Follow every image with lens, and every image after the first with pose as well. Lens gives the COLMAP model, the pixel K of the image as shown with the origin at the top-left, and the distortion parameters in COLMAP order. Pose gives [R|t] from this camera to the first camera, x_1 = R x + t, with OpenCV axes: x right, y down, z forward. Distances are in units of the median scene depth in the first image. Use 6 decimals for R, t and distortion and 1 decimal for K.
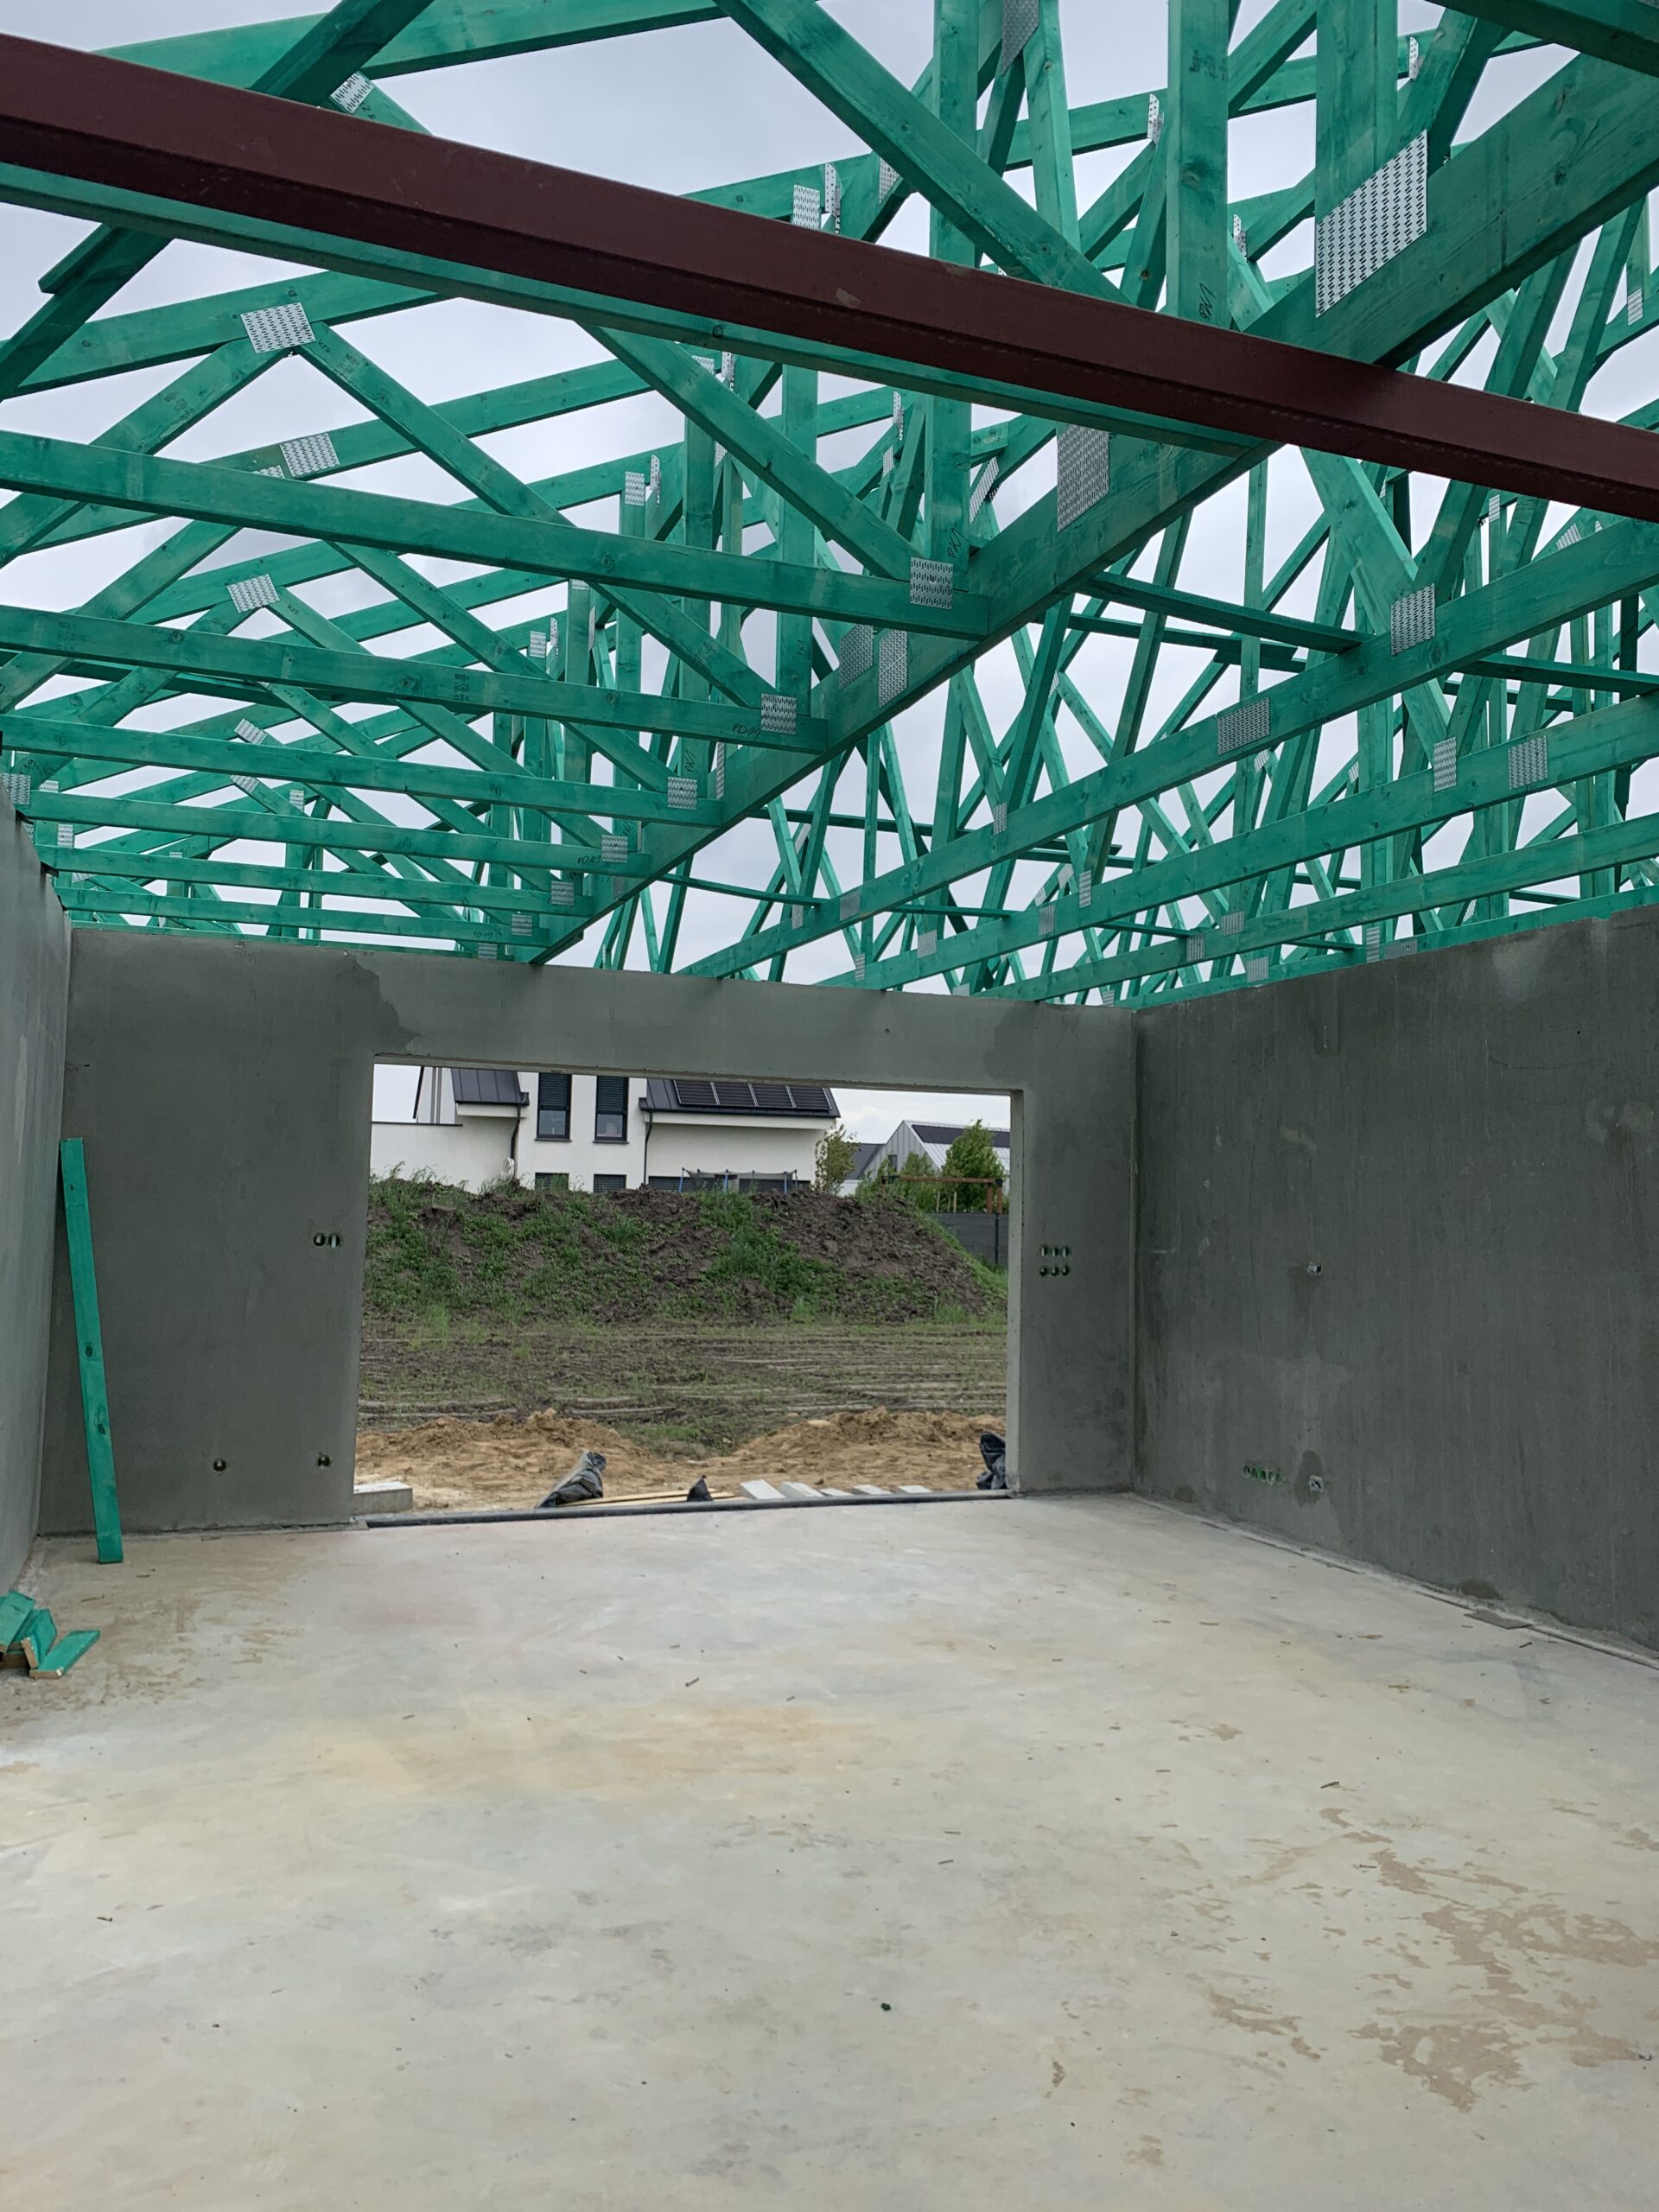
lens RADIAL K [[1678.3, 0, 829.5], [0, 1678.3, 1106.0], [0, 0, 1]] dist [-0.001413, 0.004740]
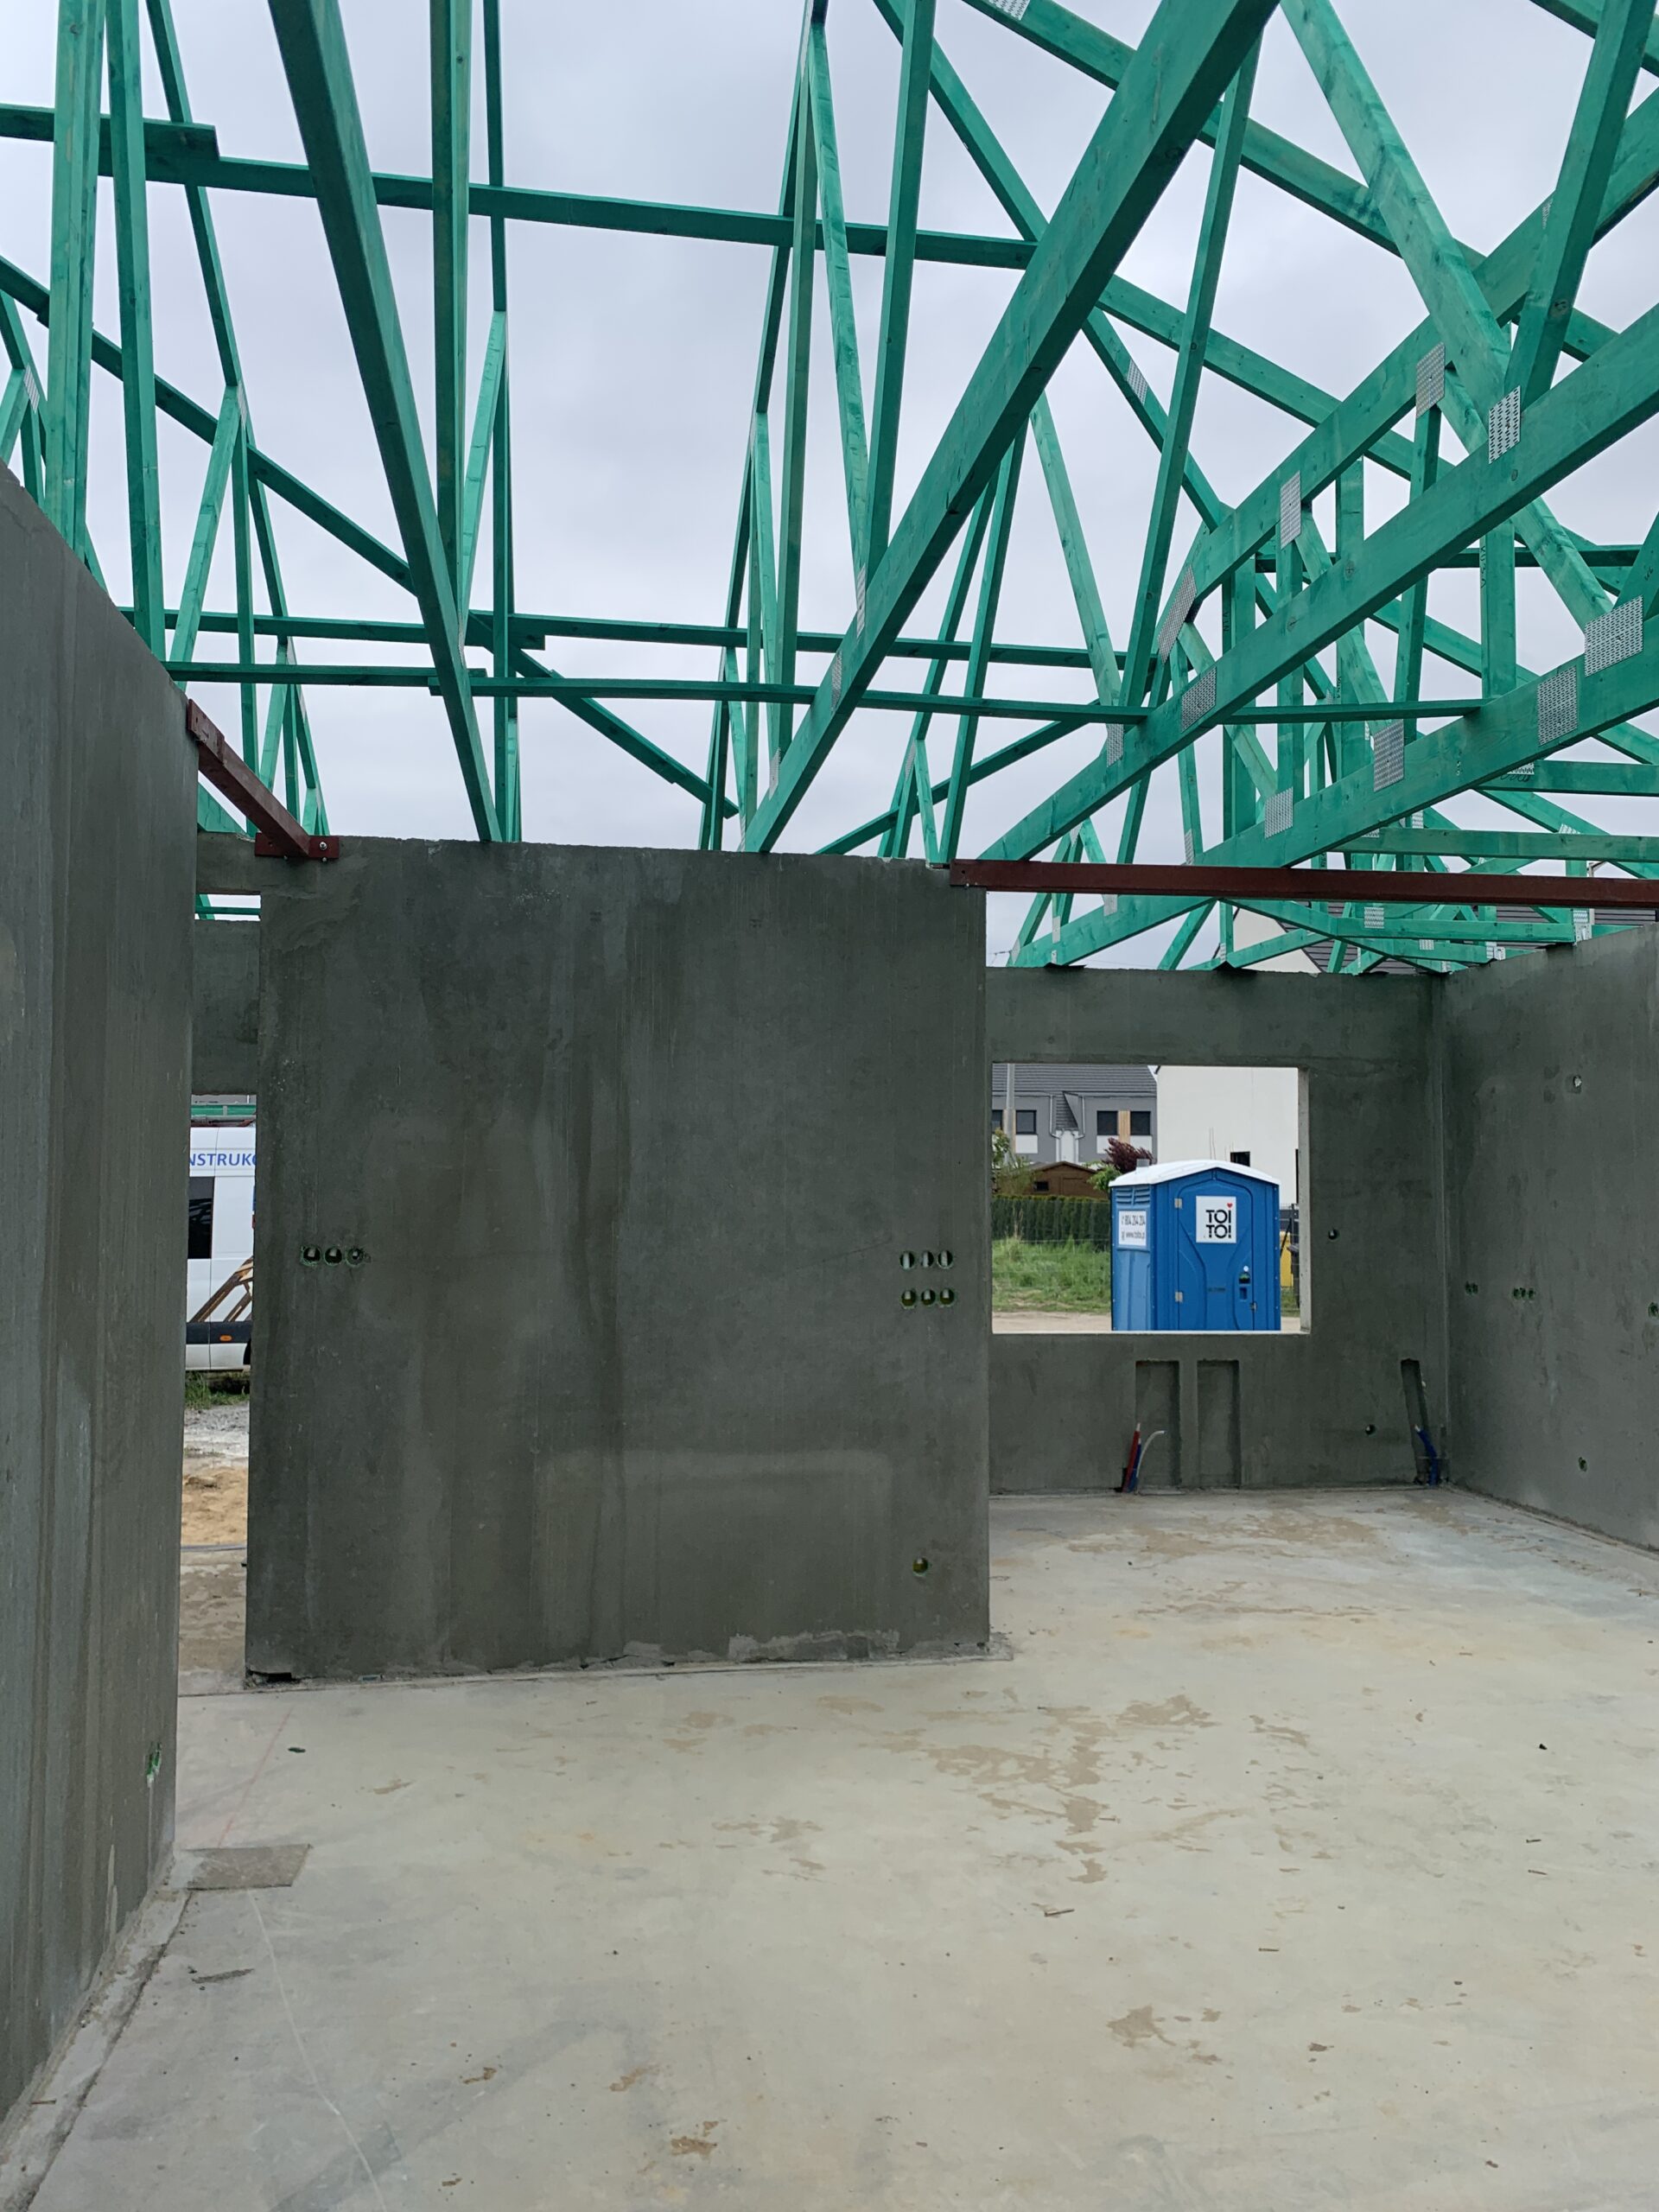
lens RADIAL K [[1683.7, 0, 829.5], [0, 1683.7, 1106.0], [0, 0, 1]] dist [0.019060, -0.013091]
pose [[-0.979095, -0.012961, 0.202990, 0.279939], [-0.035078, 0.993775, -0.105739, 0.126806], [-0.200356, -0.110649, -0.973455, 2.096184]]
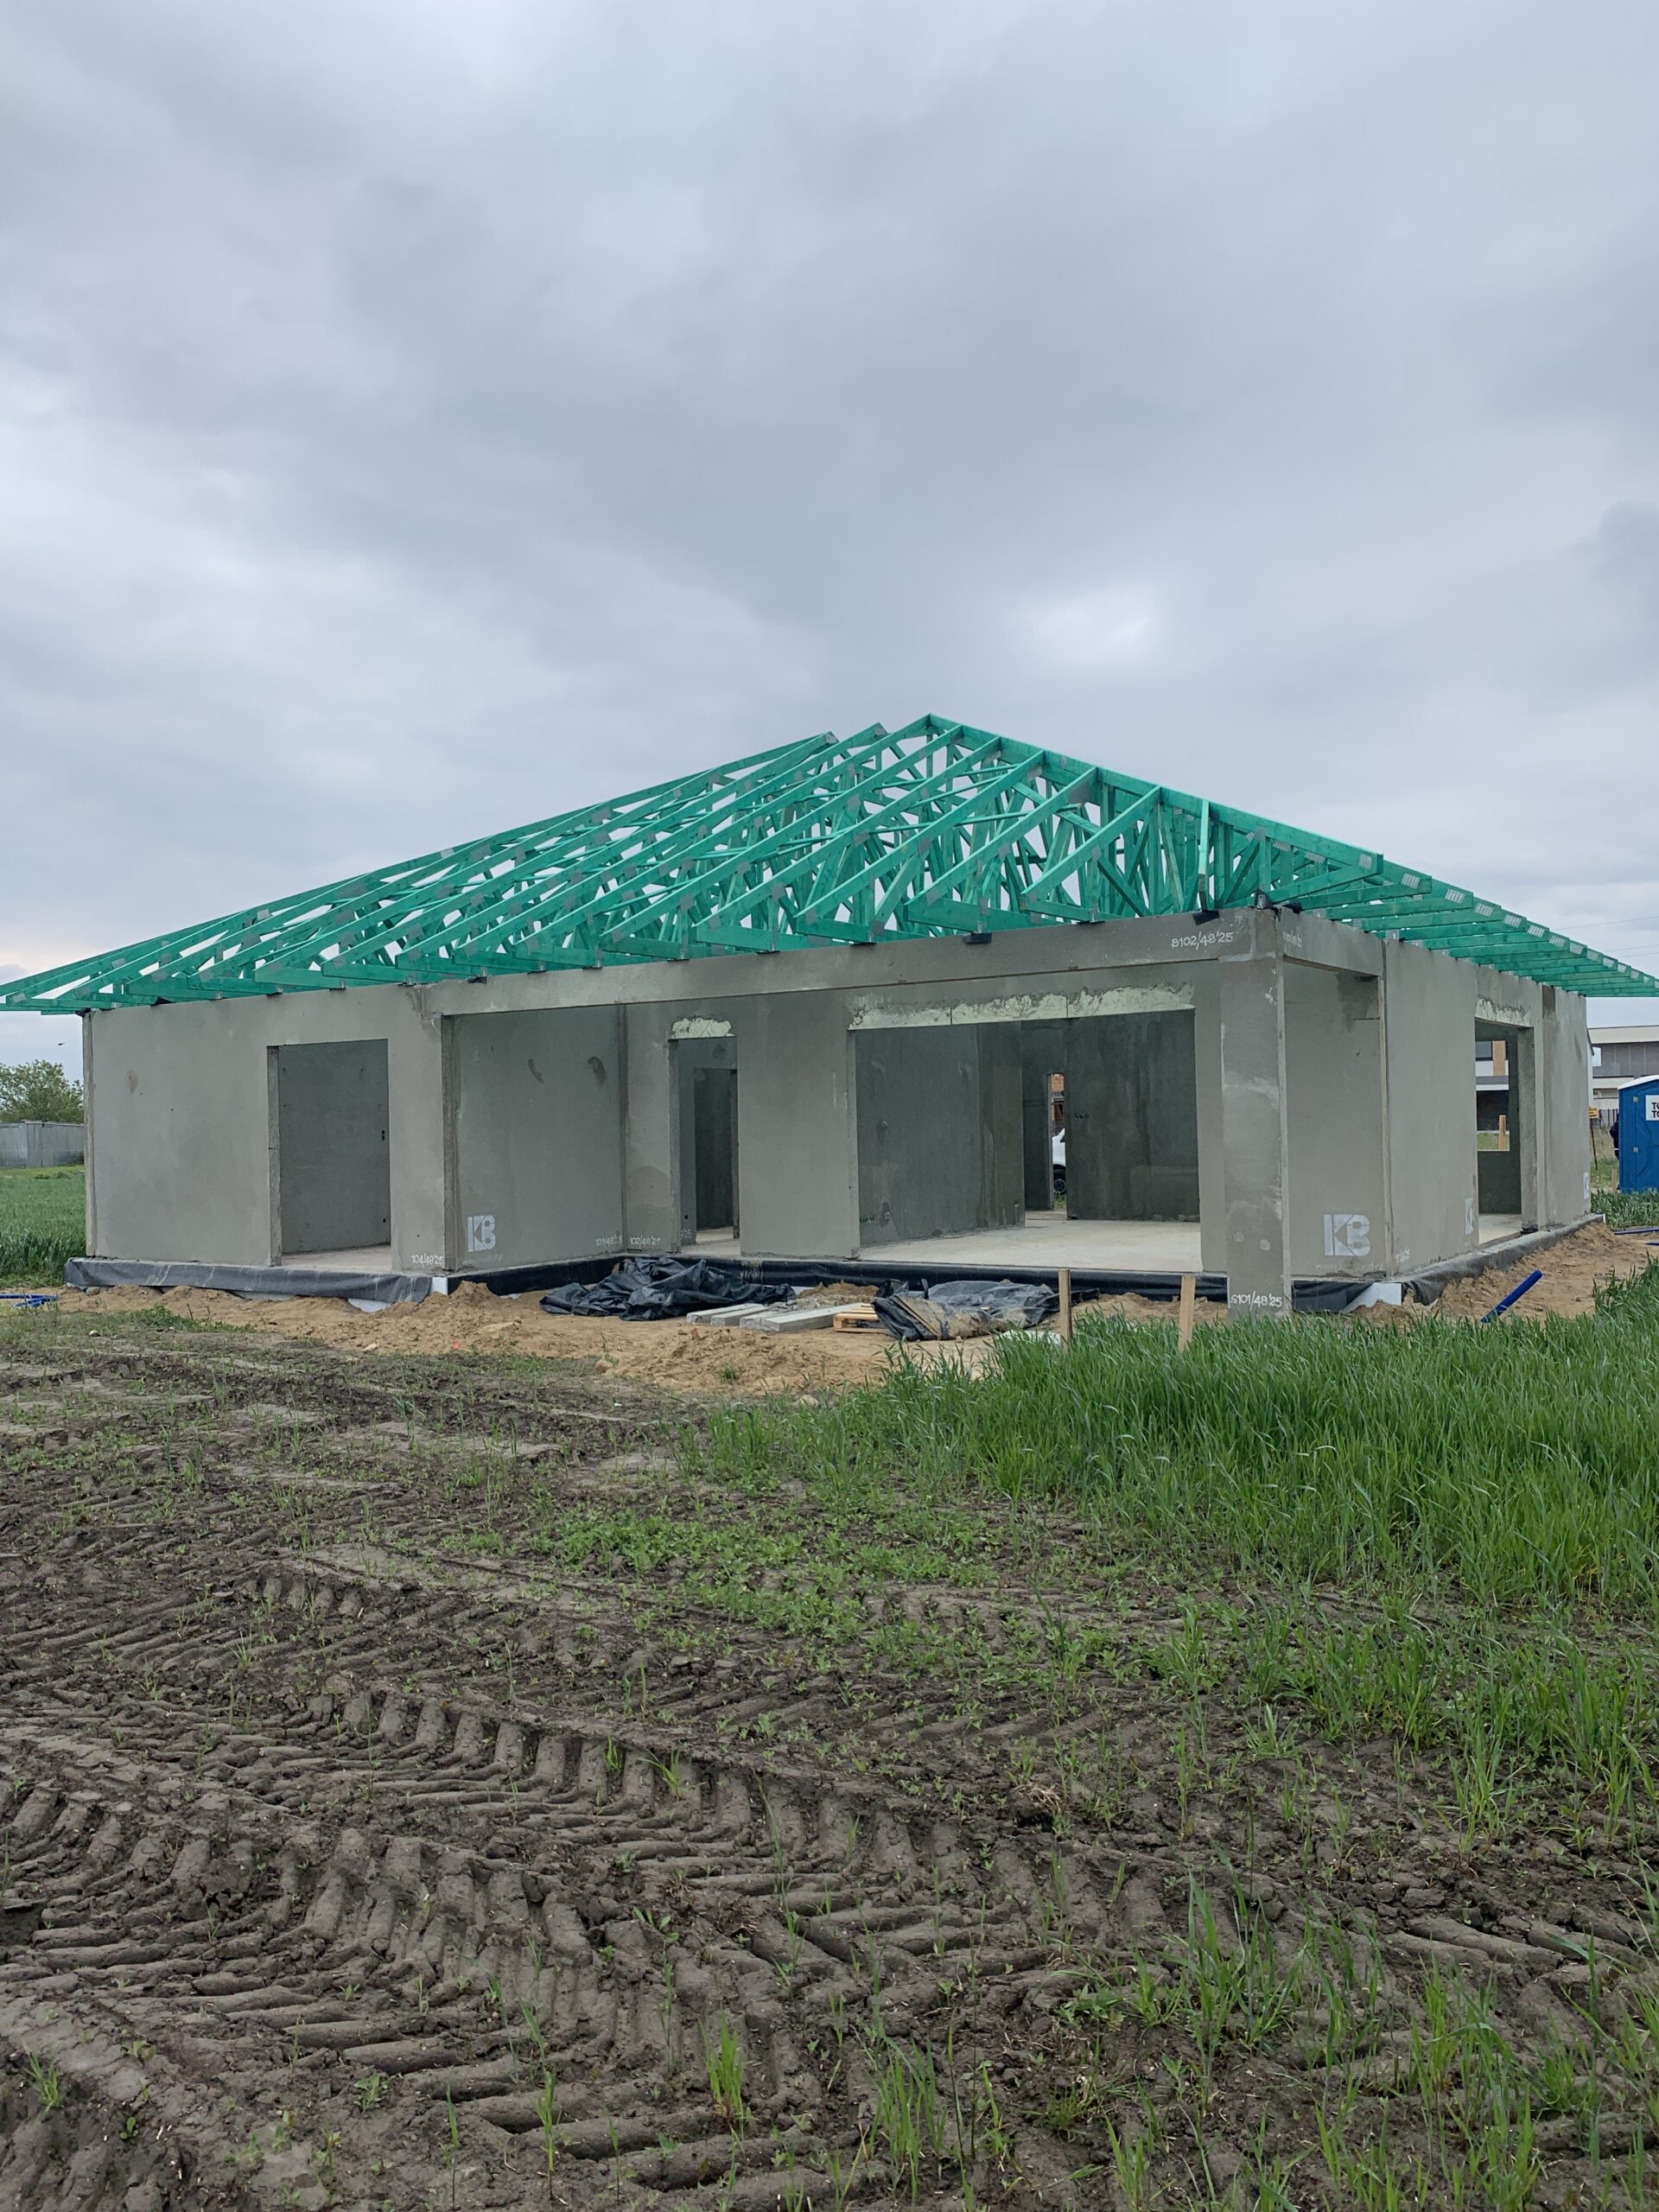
lens RADIAL K [[1683.7, 0, 829.5], [0, 1683.7, 1106.0], [0, 0, 1]] dist [0.019060, -0.013091]
pose [[-0.590882, -0.001446, 0.806757, -2.943112], [-0.044073, 0.998563, -0.030489, 0.283165], [-0.805553, -0.053571, -0.590097, 4.698489]]
